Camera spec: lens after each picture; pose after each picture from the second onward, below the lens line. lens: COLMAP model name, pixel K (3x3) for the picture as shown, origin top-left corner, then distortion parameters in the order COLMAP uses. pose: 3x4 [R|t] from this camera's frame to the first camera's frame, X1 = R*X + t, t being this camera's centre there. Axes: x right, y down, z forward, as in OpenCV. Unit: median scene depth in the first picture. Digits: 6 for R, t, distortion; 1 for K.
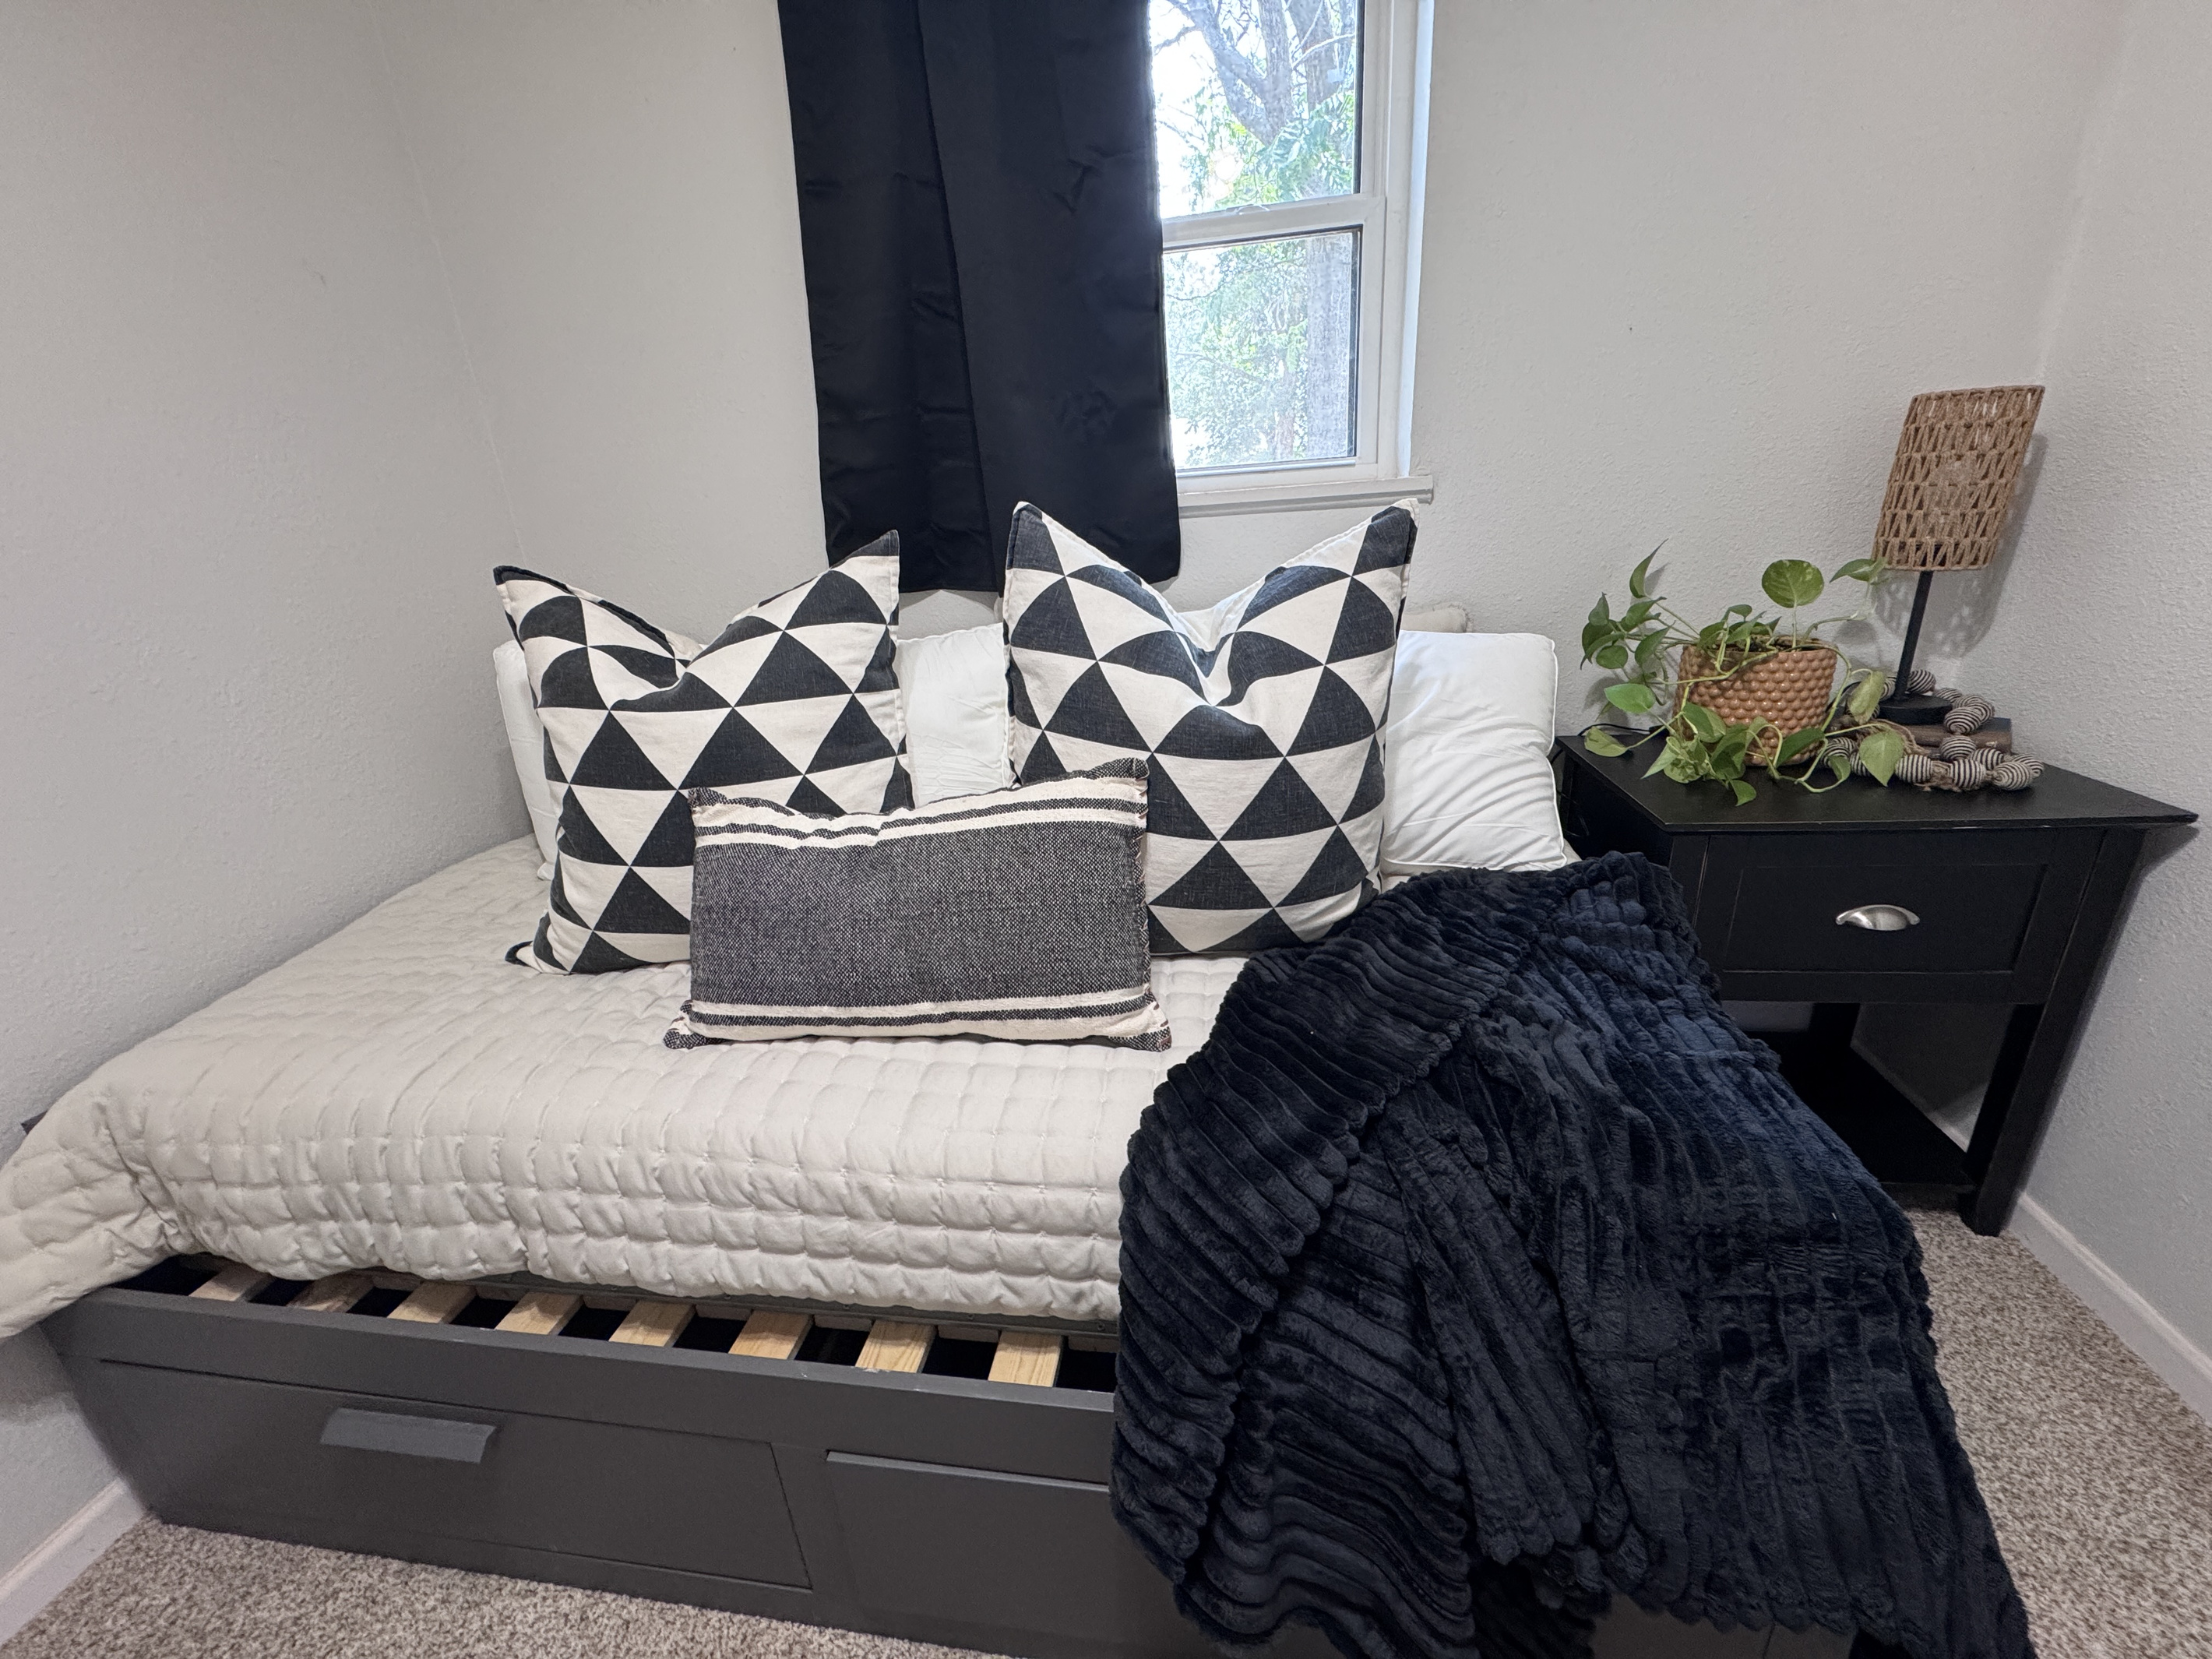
lens RADIAL K [[878.0, 0, 1105.6], [0, 878.0, 832.6], [0, 0, 1]] dist [-0.000638, -0.000120]
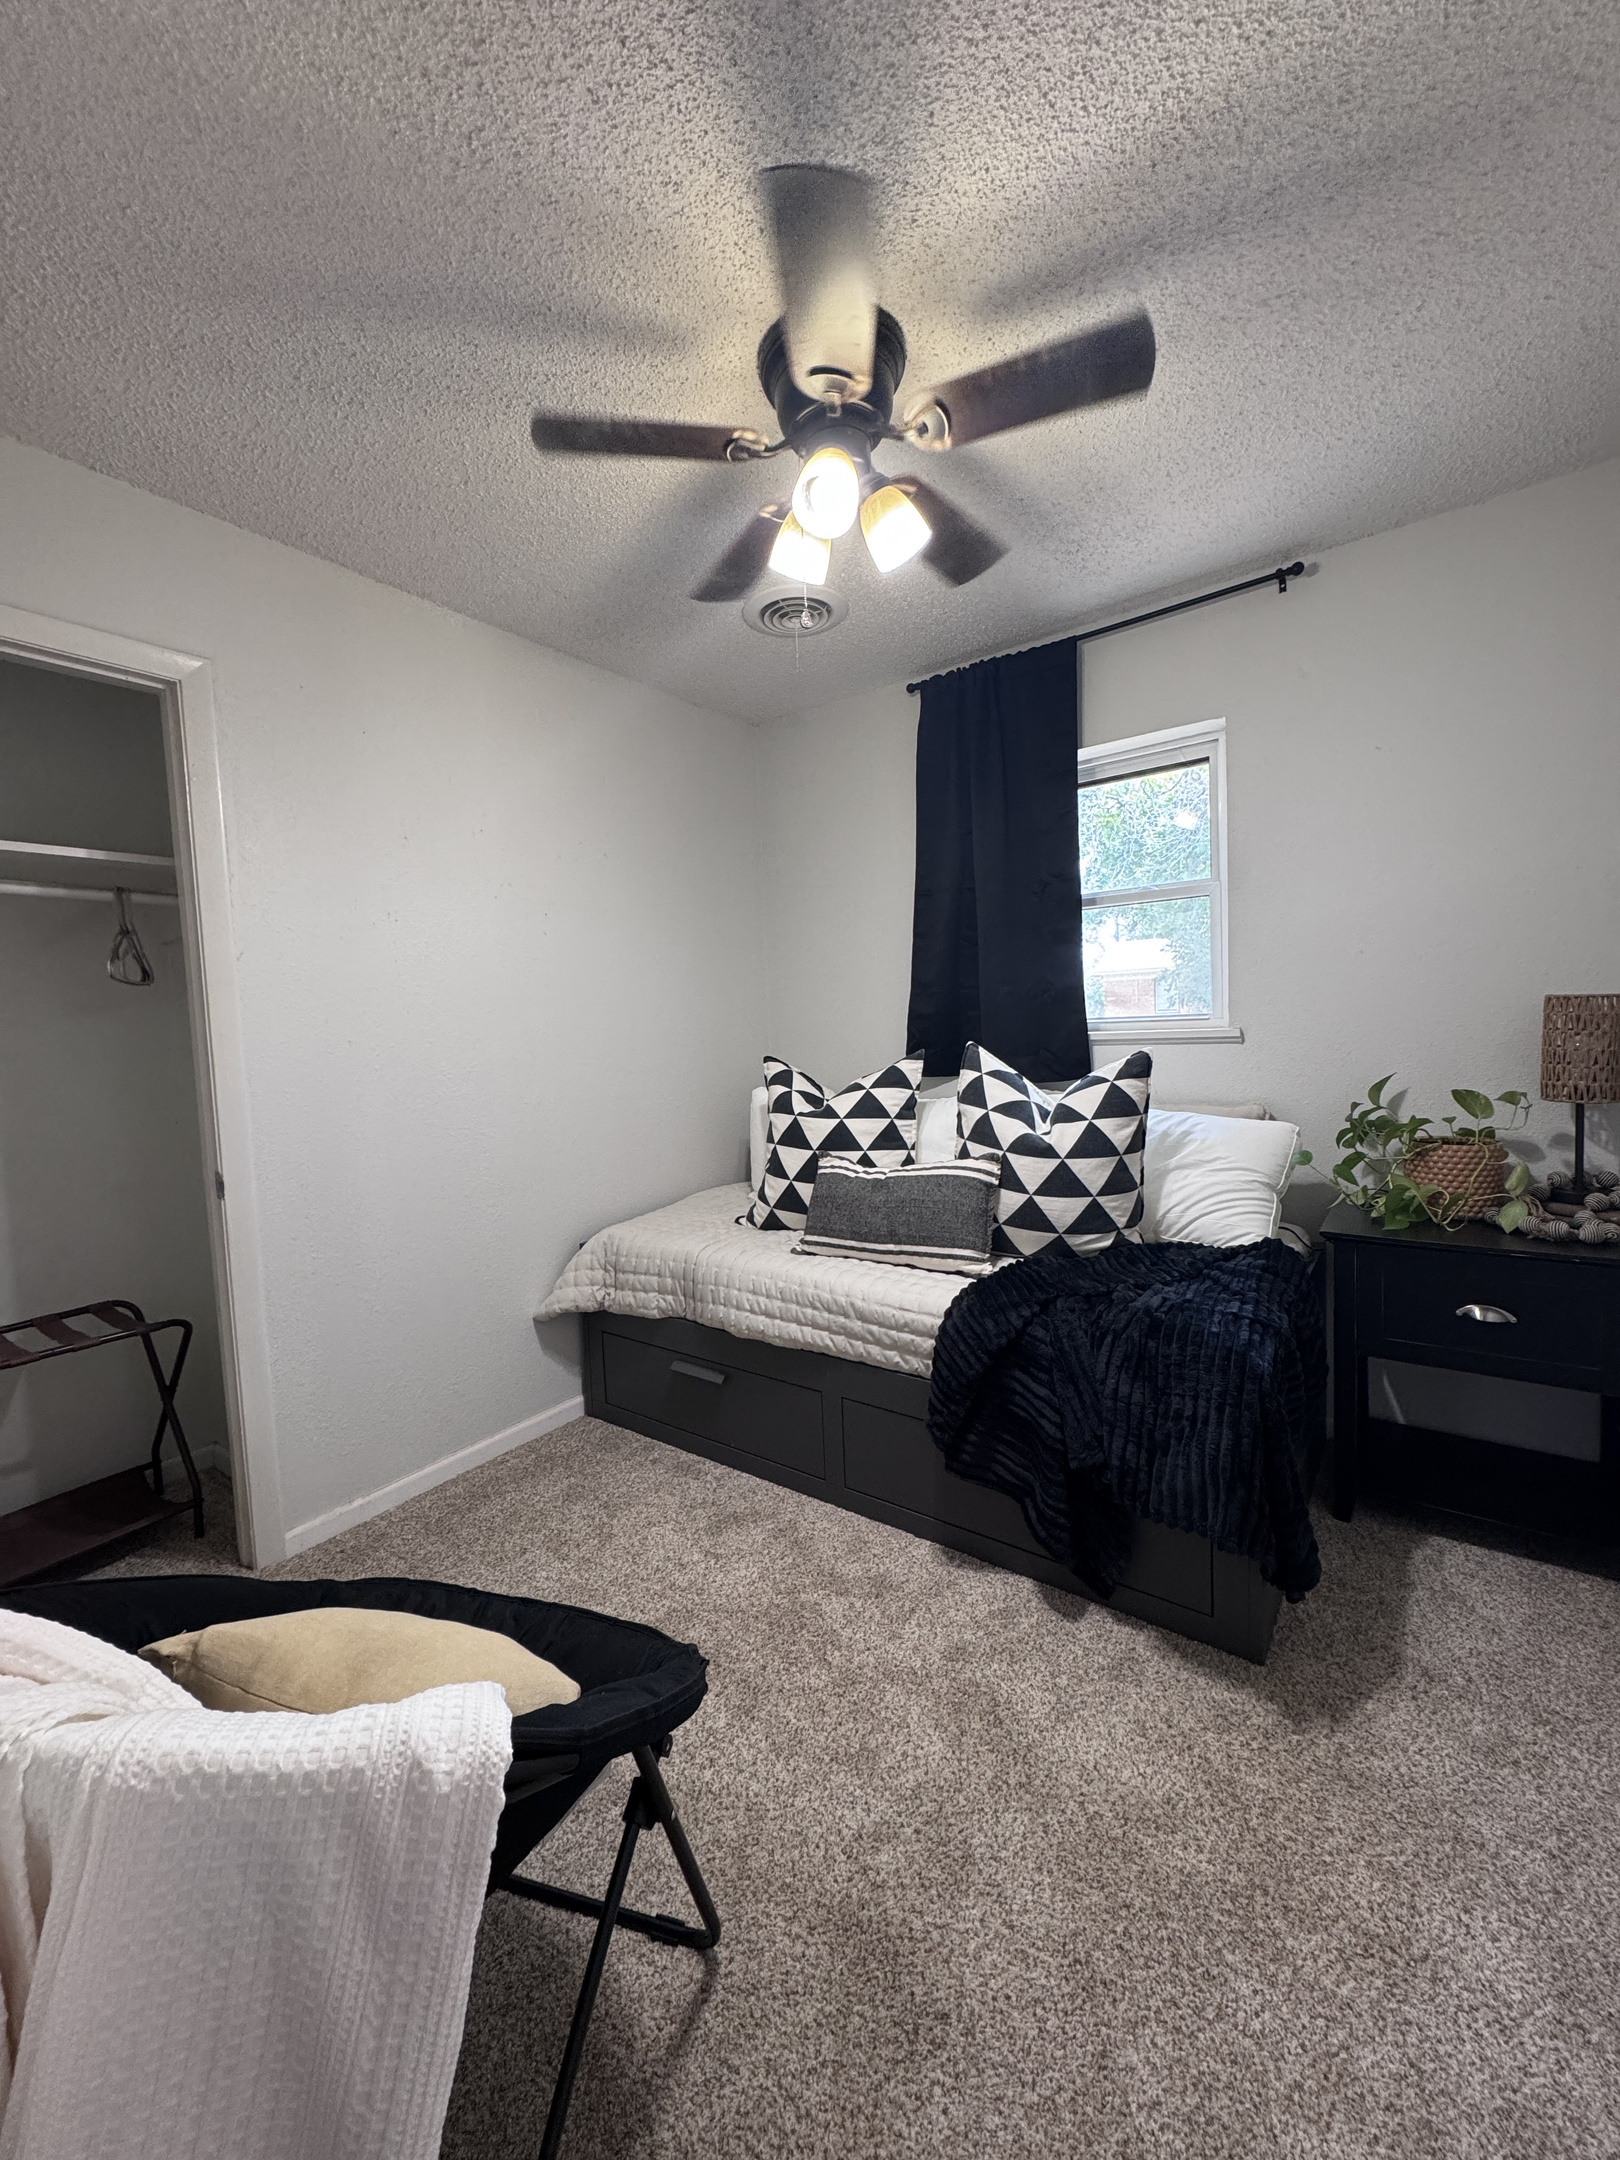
lens RADIAL K [[857.3, 0, 811.6], [0, 857.3, 1081.0], [0, 0, 1]] dist [-0.000638, -0.000120]
pose [[0.883481, 0.061623, -0.464397, 0.569297], [-0.177946, 0.961155, -0.210989, 0.260533], [0.433355, 0.269042, 0.860128, -1.047090]]
